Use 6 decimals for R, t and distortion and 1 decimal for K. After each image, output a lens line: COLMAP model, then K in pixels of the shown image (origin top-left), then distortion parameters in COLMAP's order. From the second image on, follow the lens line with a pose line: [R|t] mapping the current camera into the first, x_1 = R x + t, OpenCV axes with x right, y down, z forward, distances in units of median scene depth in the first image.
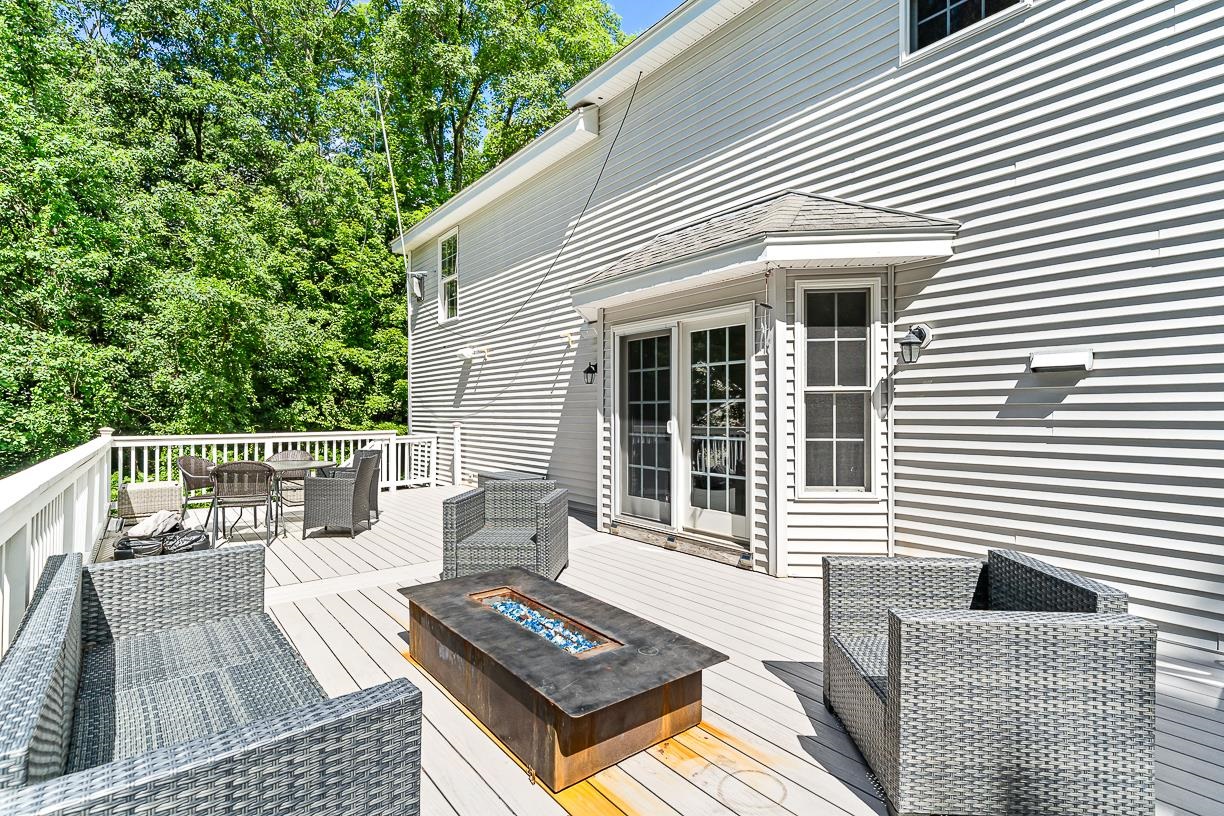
lens RADIAL K [[598.3, 0, 616.8], [0, 598.3, 409.0], [0, 0, 1]] dist [-0.001155, -0.000166]
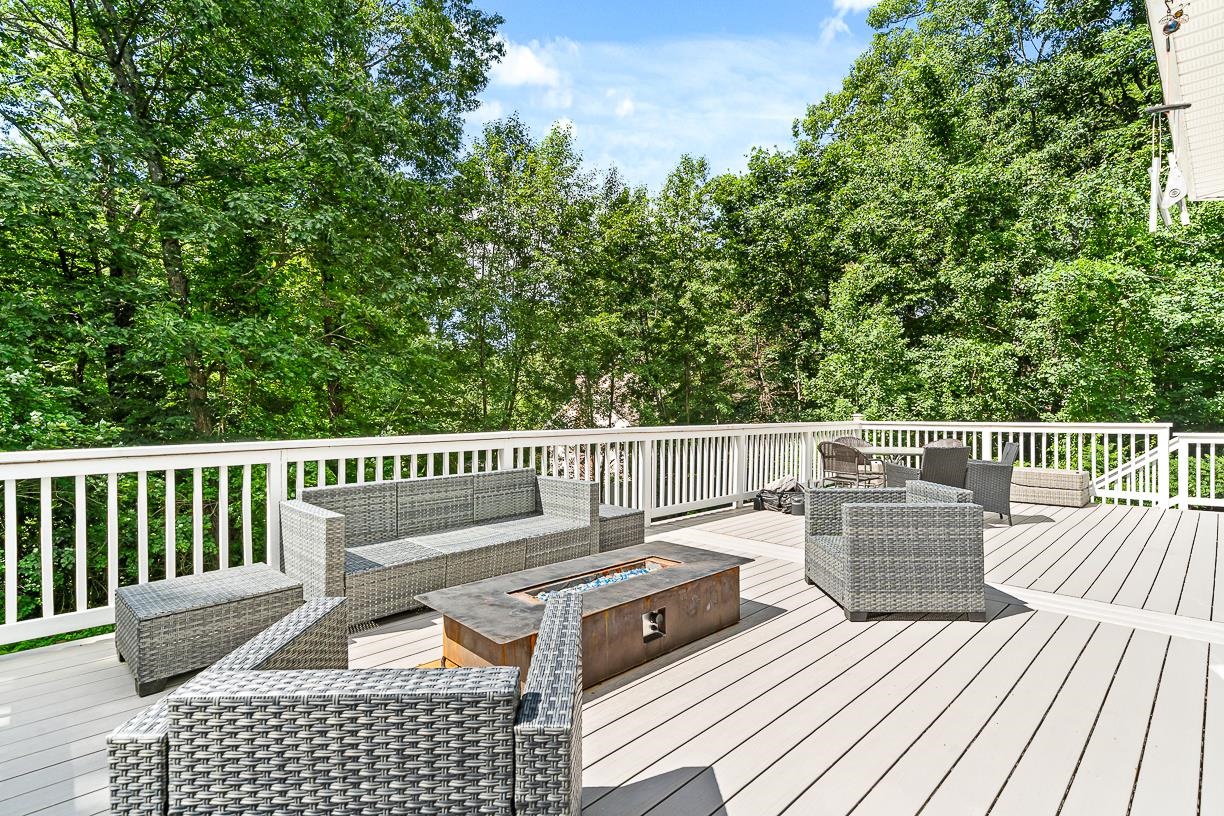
lens RADIAL K [[565.7, 0, 617.1], [0, 565.7, 413.1], [0, 0, 1]] dist [0.022341, 0.000302]
pose [[0.081039, 0.012683, -0.996630, 0.296798], [0.014679, 0.999795, 0.013916, 0.002775], [0.996603, -0.015757, 0.080836, 0.286594]]
